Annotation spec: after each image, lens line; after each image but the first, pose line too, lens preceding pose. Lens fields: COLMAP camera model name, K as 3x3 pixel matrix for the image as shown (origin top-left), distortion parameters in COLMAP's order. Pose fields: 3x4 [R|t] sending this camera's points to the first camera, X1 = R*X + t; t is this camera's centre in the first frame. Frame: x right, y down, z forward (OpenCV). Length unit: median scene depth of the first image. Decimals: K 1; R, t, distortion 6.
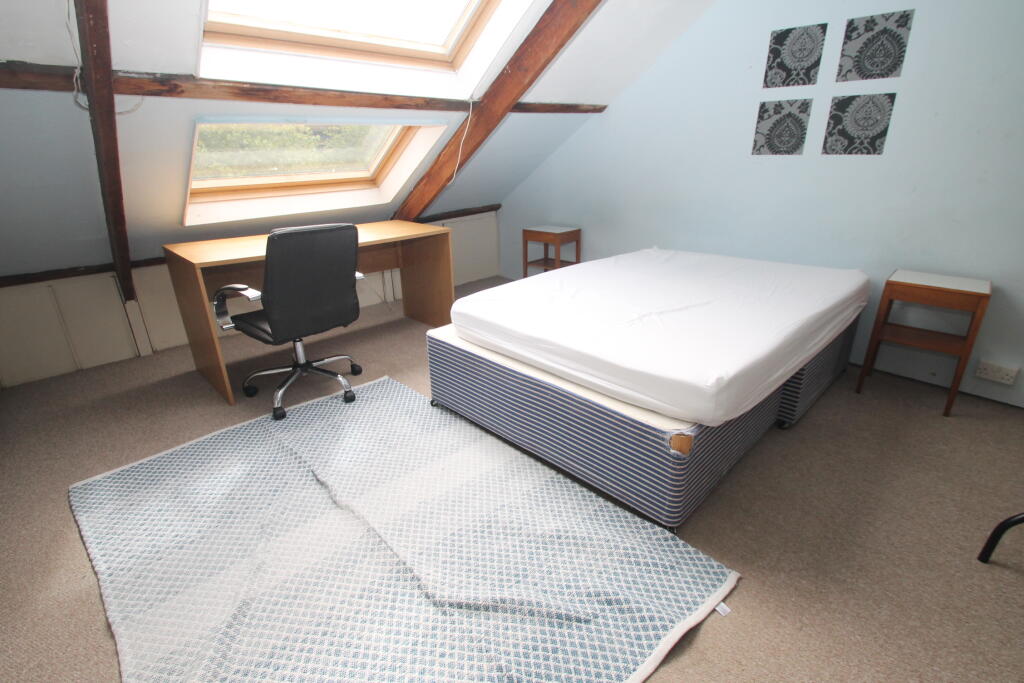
lens RADIAL K [[489.7, 0, 509.2], [0, 489.7, 339.2], [0, 0, 1]] dist [0.002415, 0.000031]
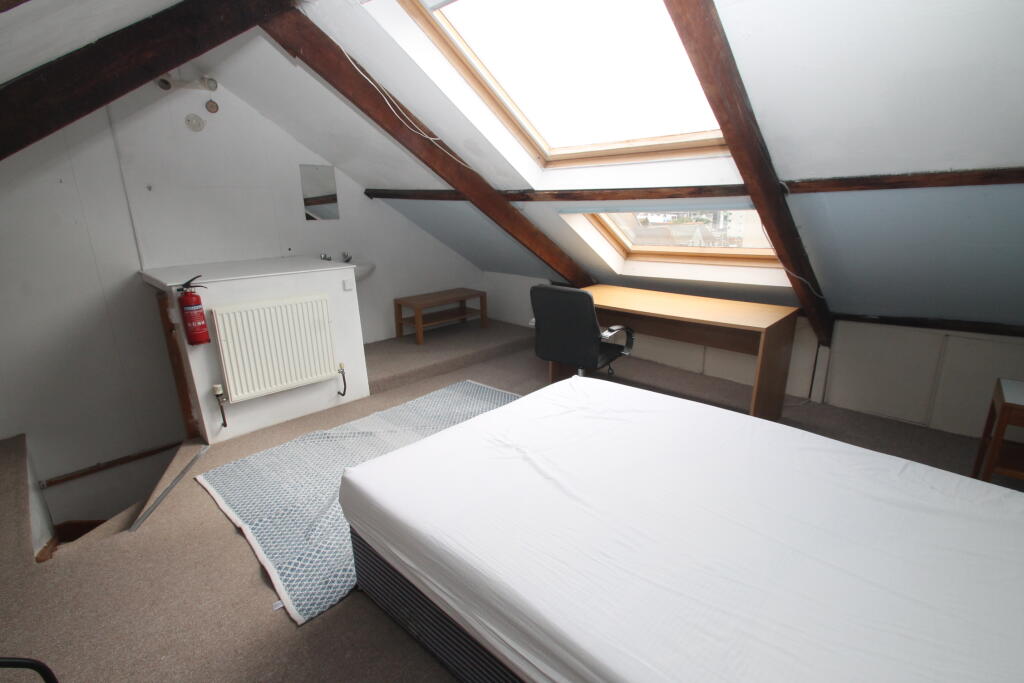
lens RADIAL K [[489.7, 0, 511.7], [0, 489.7, 343.8], [0, 0, 1]] dist [0.002415, 0.000031]
pose [[0.050944, 0.290706, -0.955455, 1.367143], [-0.374810, 0.892333, 0.251516, -0.558061], [0.925701, 0.345301, 0.154418, 1.038542]]
